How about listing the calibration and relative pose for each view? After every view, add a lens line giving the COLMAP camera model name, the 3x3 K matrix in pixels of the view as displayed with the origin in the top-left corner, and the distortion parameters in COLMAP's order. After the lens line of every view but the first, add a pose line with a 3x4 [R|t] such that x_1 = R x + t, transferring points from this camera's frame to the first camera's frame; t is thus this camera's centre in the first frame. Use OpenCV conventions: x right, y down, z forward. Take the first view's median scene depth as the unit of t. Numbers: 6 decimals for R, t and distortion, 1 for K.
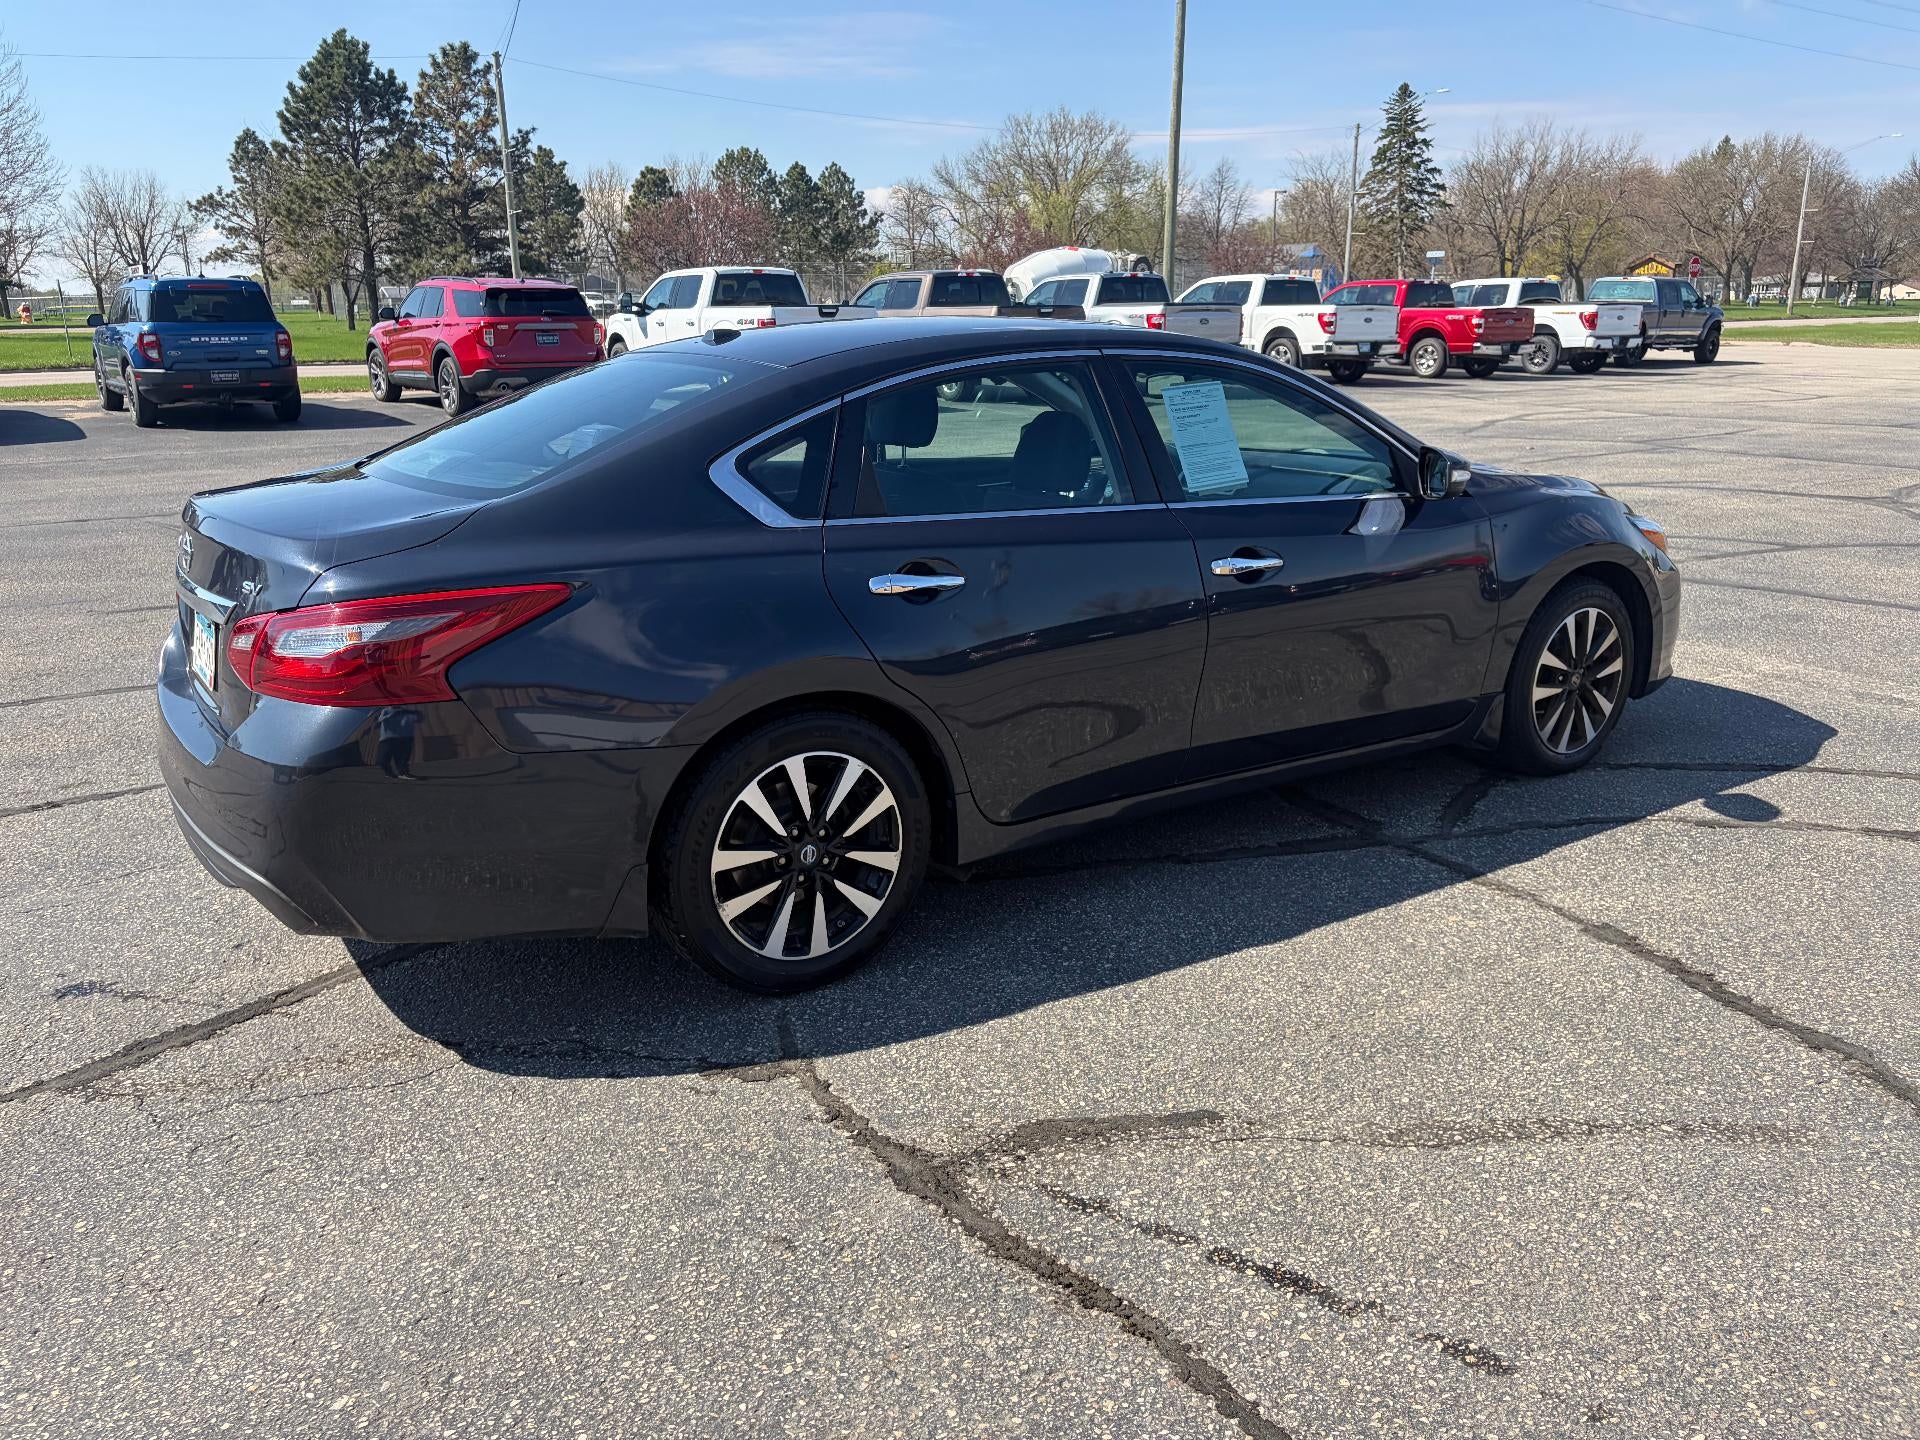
lens RADIAL K [[1458.5, 0, 950.6], [0, 1458.5, 720.3], [0, 0, 1]] dist [0.026859, -0.002285]
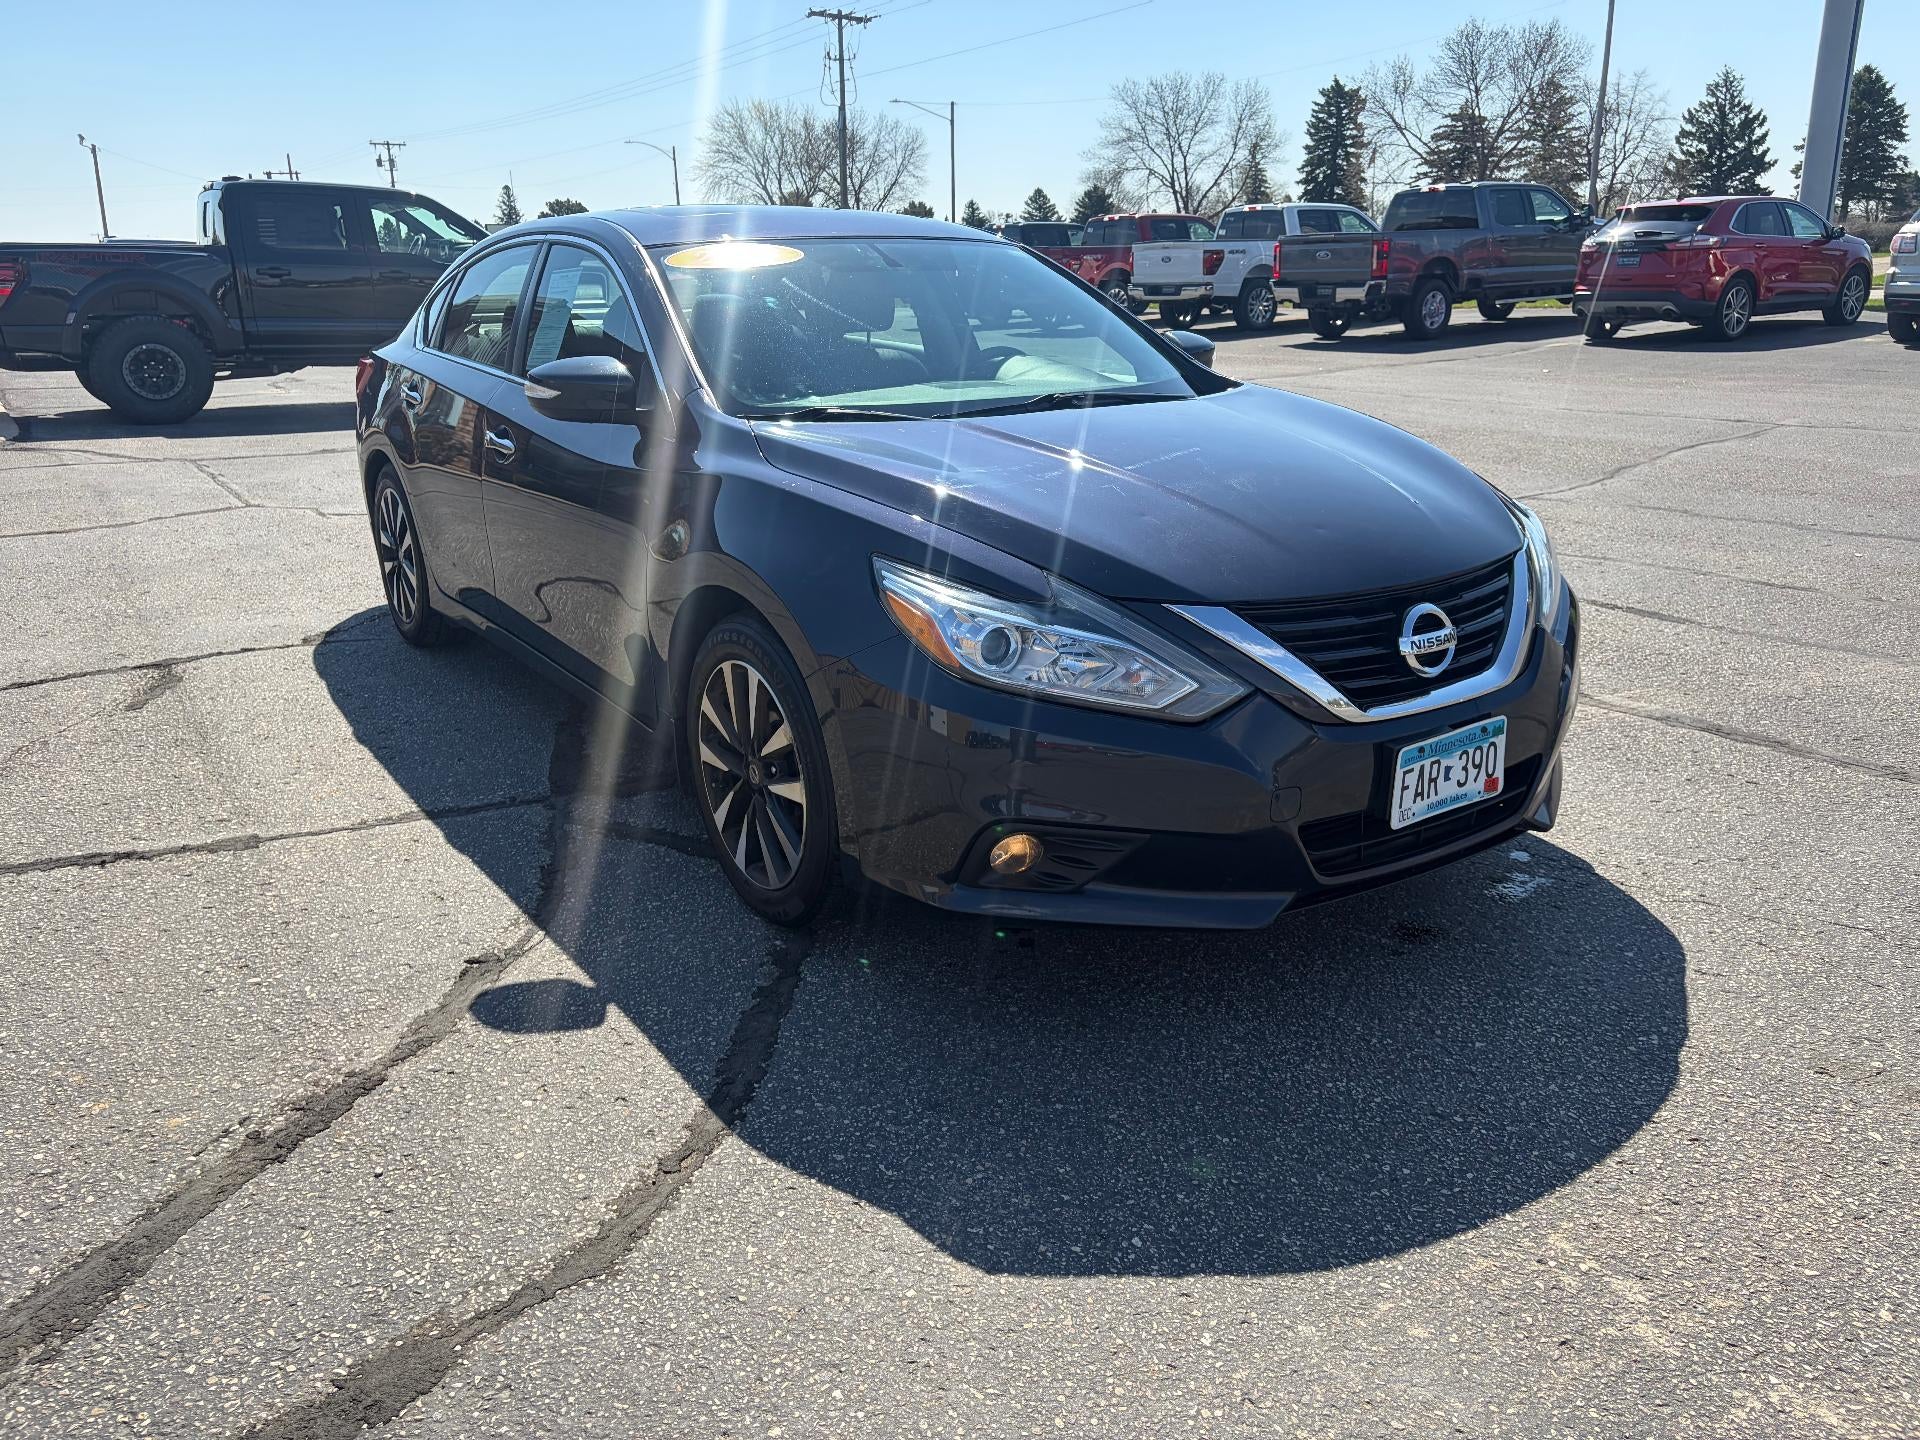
lens RADIAL K [[1441.0, 0, 965.3], [0, 1441.0, 713.2], [0, 0, 1]] dist [0.044968, -0.036964]
pose [[0.004034, 0.307821, -0.951436, 0.212716], [-0.254196, 0.920506, 0.296736, -0.054588], [0.967144, 0.240654, 0.081961, 0.216972]]
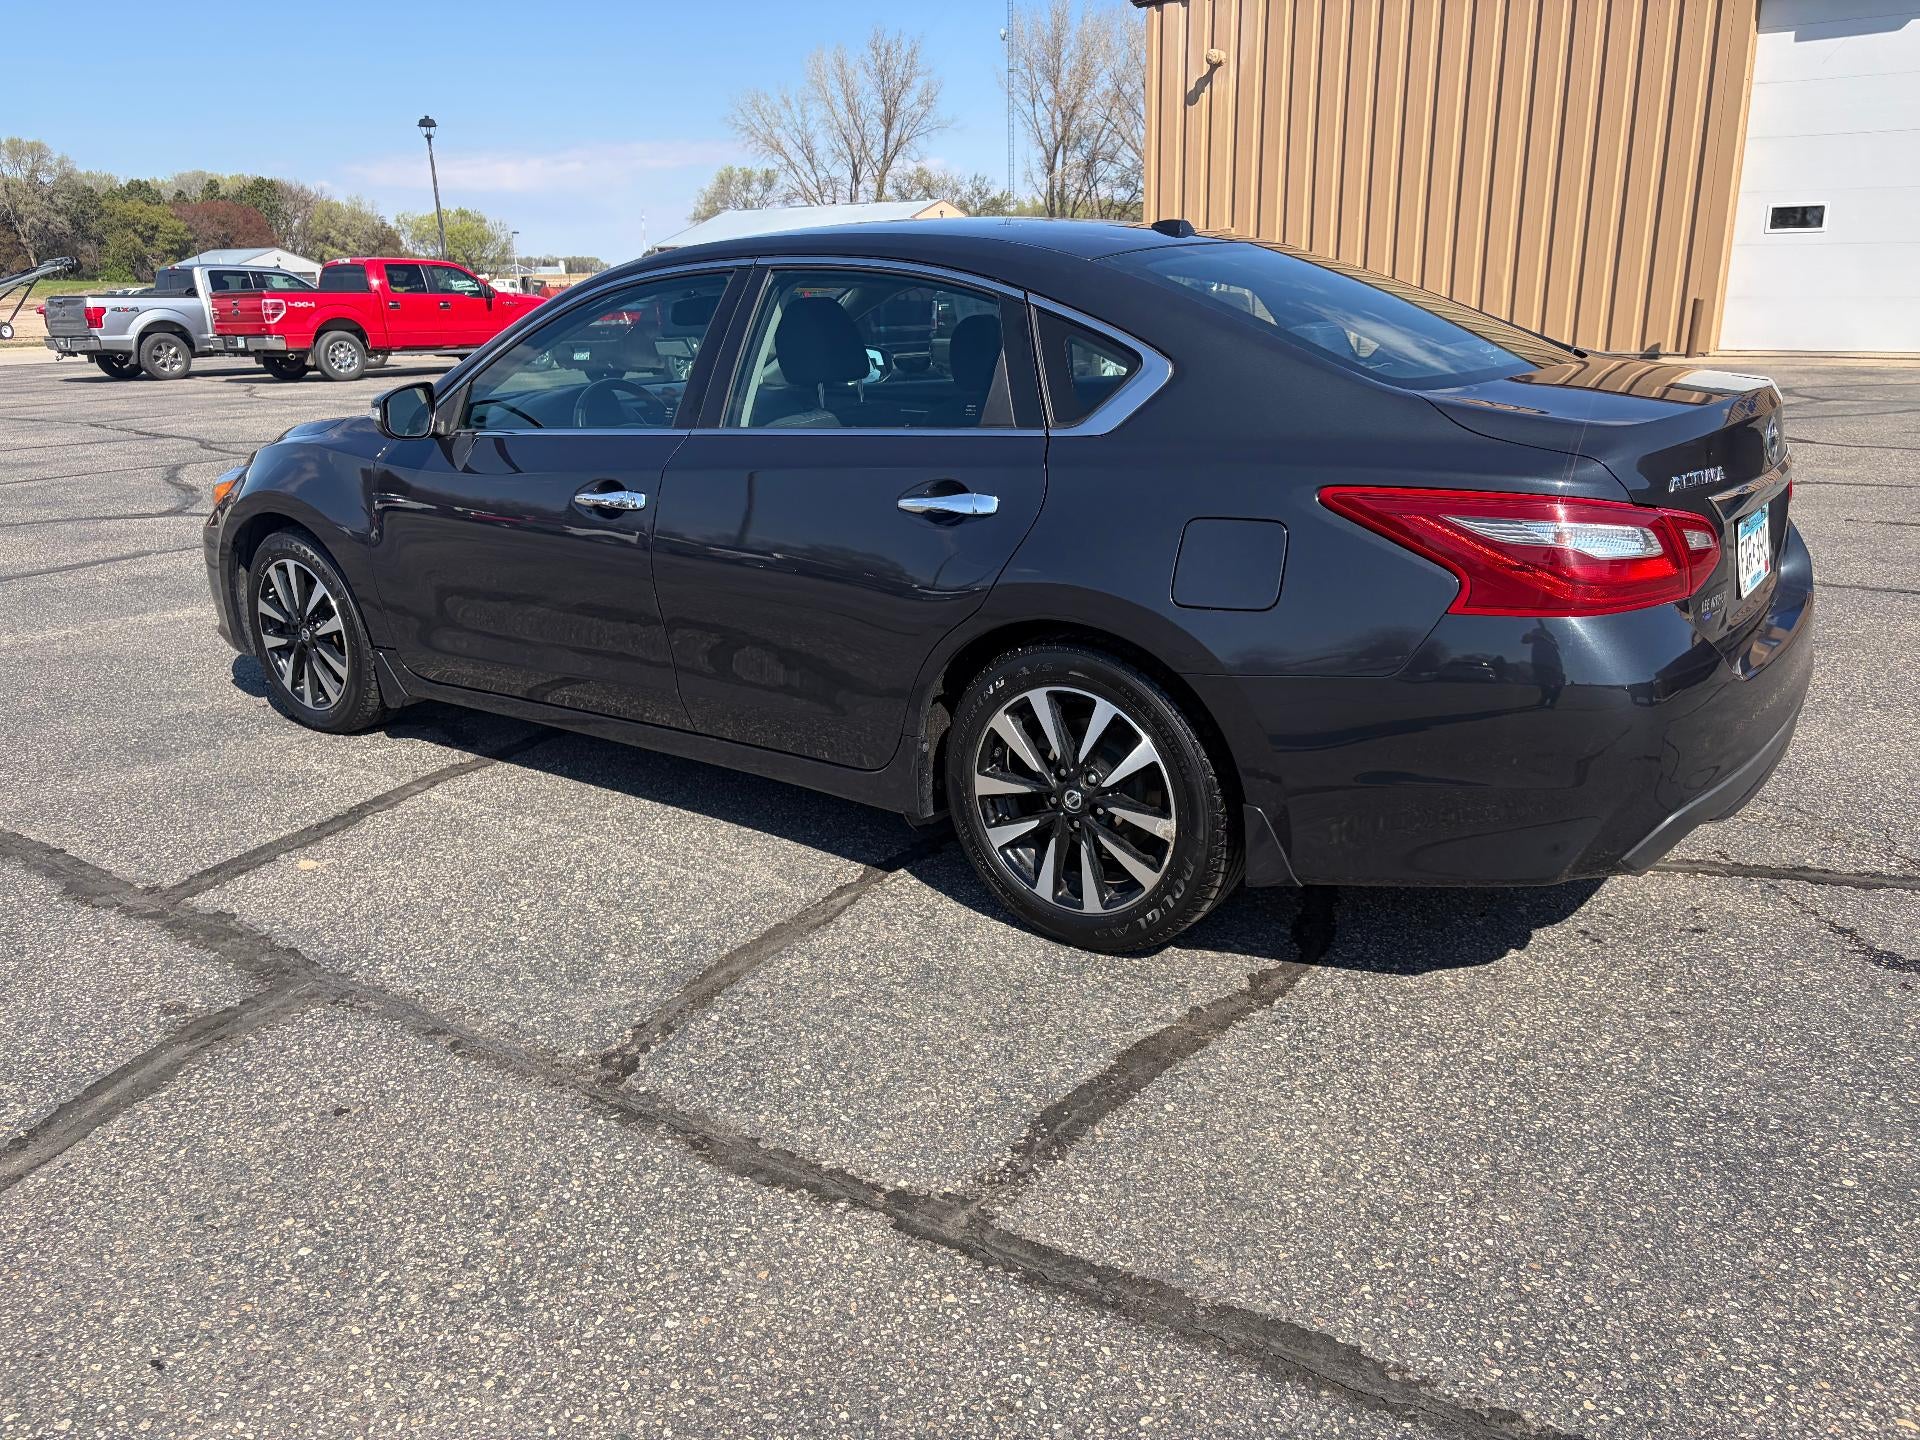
lens RADIAL K [[1444.7, 0, 959.7], [0, 1444.7, 699.4], [0, 0, 1]] dist [0.065837, -0.074622]
pose [[-0.347052, -0.249230, 0.904124, -0.169867], [0.280076, 0.892507, 0.353536, -0.060614], [-0.895049, 0.375919, -0.239943, 0.244544]]
